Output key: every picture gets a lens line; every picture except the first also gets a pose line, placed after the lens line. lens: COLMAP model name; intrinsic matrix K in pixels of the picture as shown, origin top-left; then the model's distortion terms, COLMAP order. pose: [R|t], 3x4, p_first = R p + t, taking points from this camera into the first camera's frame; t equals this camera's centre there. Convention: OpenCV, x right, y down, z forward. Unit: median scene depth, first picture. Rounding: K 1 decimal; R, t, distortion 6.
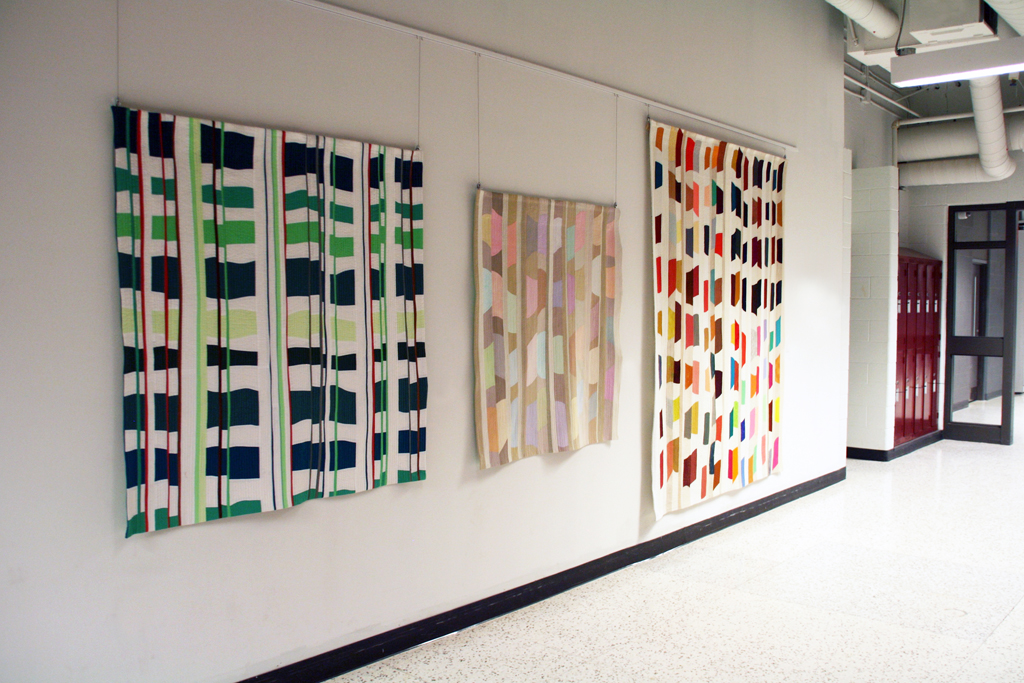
lens RADIAL K [[913.0, 0, 512.0], [0, 913.0, 341.5], [0, 0, 1]] dist [-0.173629, 0.169166]
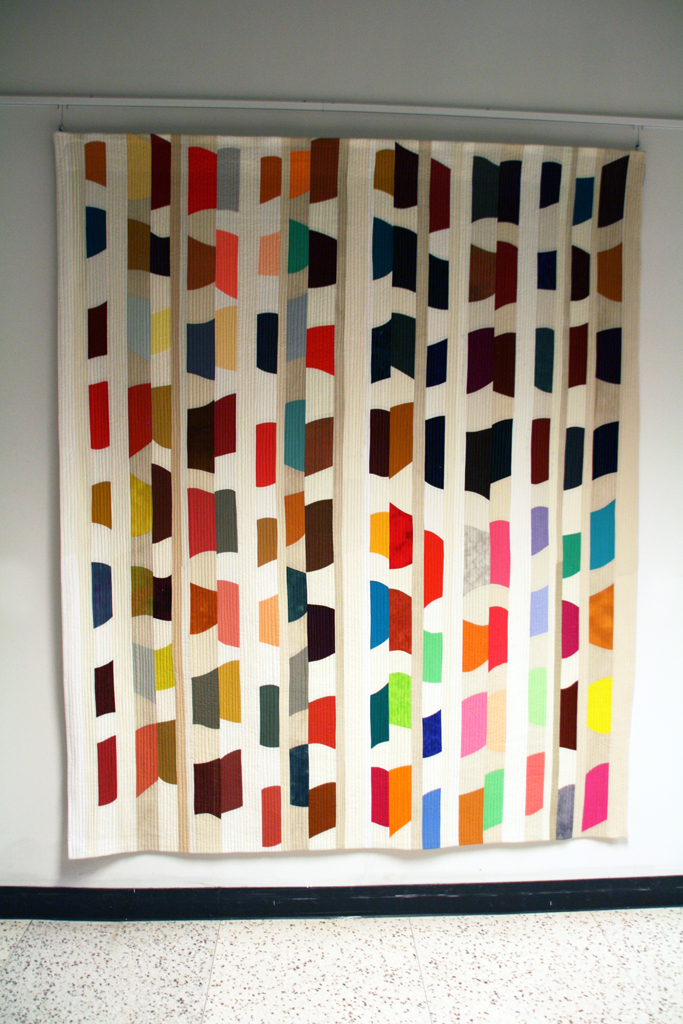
lens RADIAL K [[860.8, 0, 341.5], [0, 860.8, 512.0], [0, 0, 1]] dist [-0.169642, 0.183583]
pose [[0.696632, 0.048311, -0.715800, 0.885869], [-0.041423, 0.998774, 0.027096, -0.050164], [0.716232, 0.010775, 0.697780, 1.061095]]
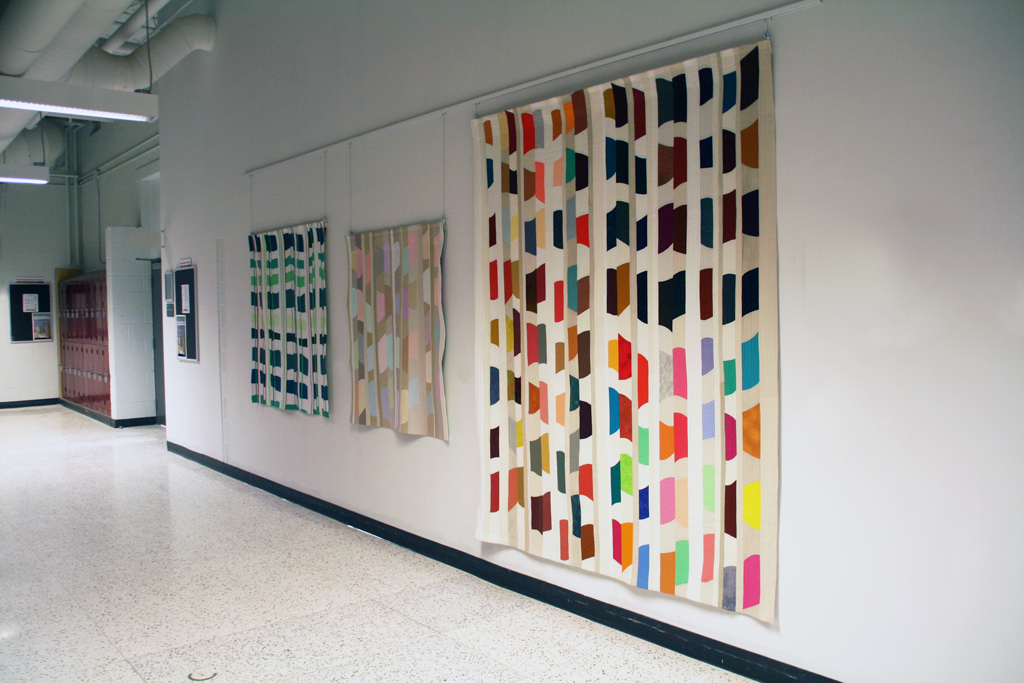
lens RADIAL K [[860.8, 0, 512.0], [0, 860.8, 341.5], [0, 0, 1]] dist [-0.169642, 0.183583]
pose [[-0.155861, 0.043158, -0.986836, 1.441361], [-0.032485, 0.998281, 0.048789, -0.076674], [0.987245, 0.039661, -0.154191, 1.631256]]
